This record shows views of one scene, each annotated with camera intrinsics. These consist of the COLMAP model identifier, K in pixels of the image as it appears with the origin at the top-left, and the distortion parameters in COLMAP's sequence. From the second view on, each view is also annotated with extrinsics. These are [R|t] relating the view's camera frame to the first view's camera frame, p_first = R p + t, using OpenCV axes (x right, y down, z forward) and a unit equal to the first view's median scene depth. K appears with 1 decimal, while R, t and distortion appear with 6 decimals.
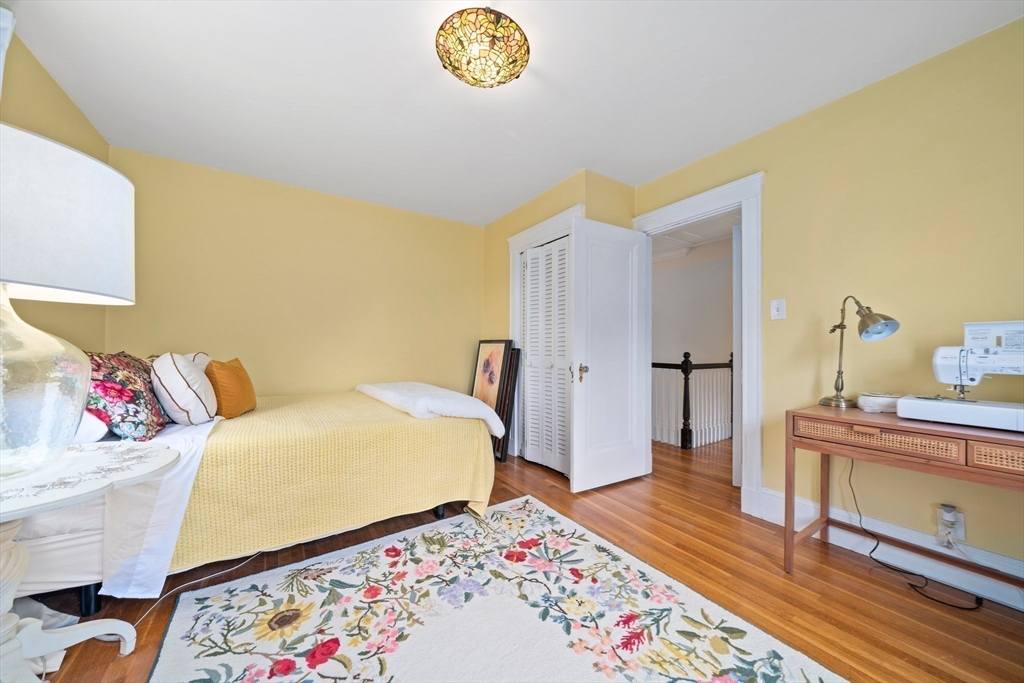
lens RADIAL K [[351.2, 0, 515.3], [0, 351.2, 344.7], [0, 0, 1]] dist [-0.008816, -0.000053]
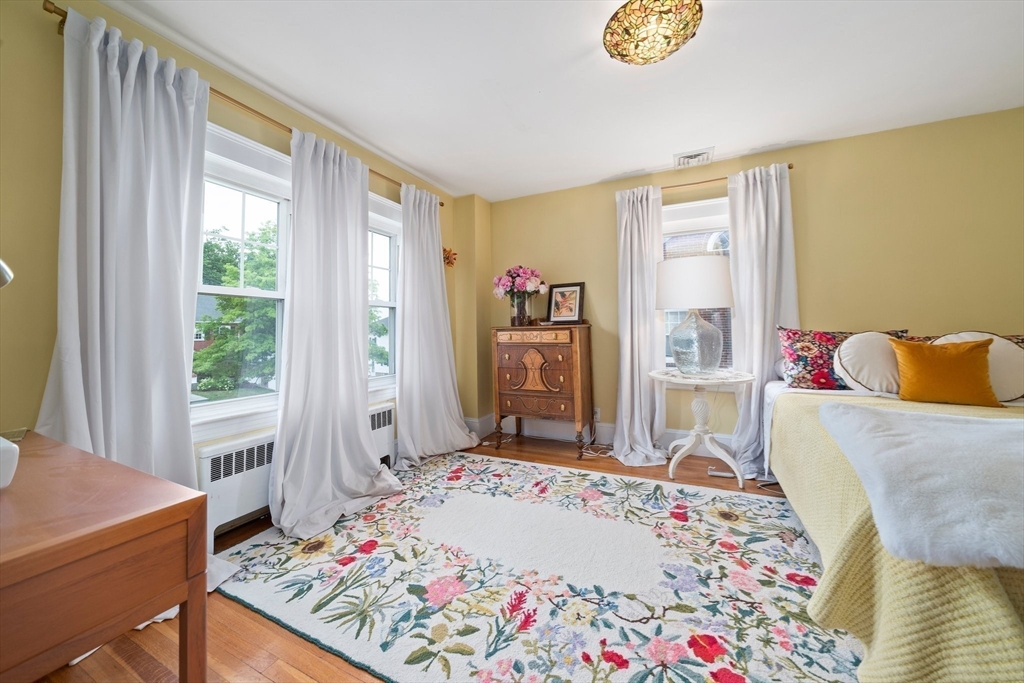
lens RADIAL K [[351.2, 0, 515.3], [0, 351.2, 344.7], [0, 0, 1]] dist [-0.008816, -0.000053]
pose [[-0.861330, 0.026946, -0.507331, 0.768808], [0.013550, 0.999456, 0.030079, 0.024338], [0.507866, 0.019033, -0.861226, 1.696402]]
